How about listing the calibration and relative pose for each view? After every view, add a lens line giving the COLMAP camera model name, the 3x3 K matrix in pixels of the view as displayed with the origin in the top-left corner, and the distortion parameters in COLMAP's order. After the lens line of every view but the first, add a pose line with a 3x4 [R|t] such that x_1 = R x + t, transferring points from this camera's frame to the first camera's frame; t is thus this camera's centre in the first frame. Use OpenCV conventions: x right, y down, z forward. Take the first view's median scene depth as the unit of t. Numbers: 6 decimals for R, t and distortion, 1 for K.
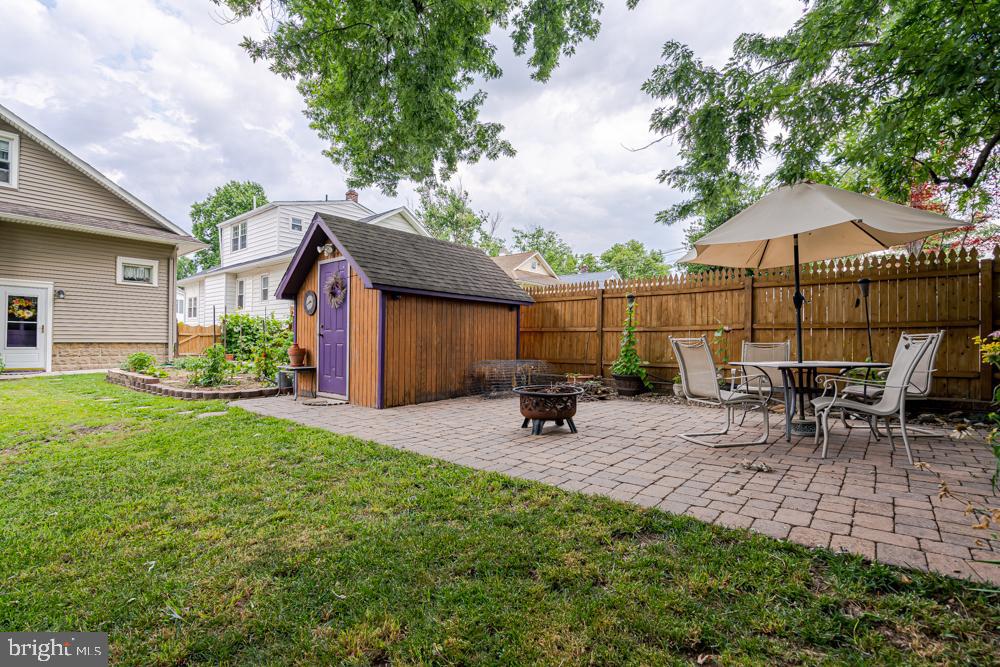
lens RADIAL K [[468.8, 0, 485.2], [0, 468.8, 349.5], [0, 0, 1]] dist [-0.000296, 0.000149]
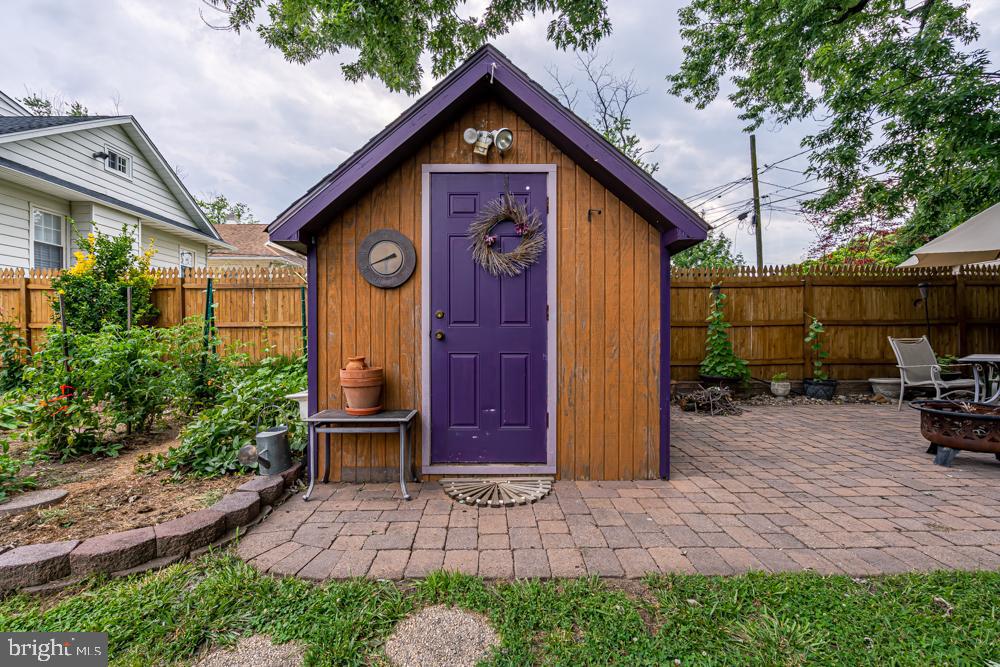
lens RADIAL K [[468.8, 0, 485.2], [0, 468.8, 349.5], [0, 0, 1]] dist [-0.000296, 0.000149]
pose [[0.750236, -0.031317, 0.660428, -0.617354], [0.022421, 0.999508, 0.021926, -0.026989], [-0.660790, -0.001643, 0.750569, 0.653886]]
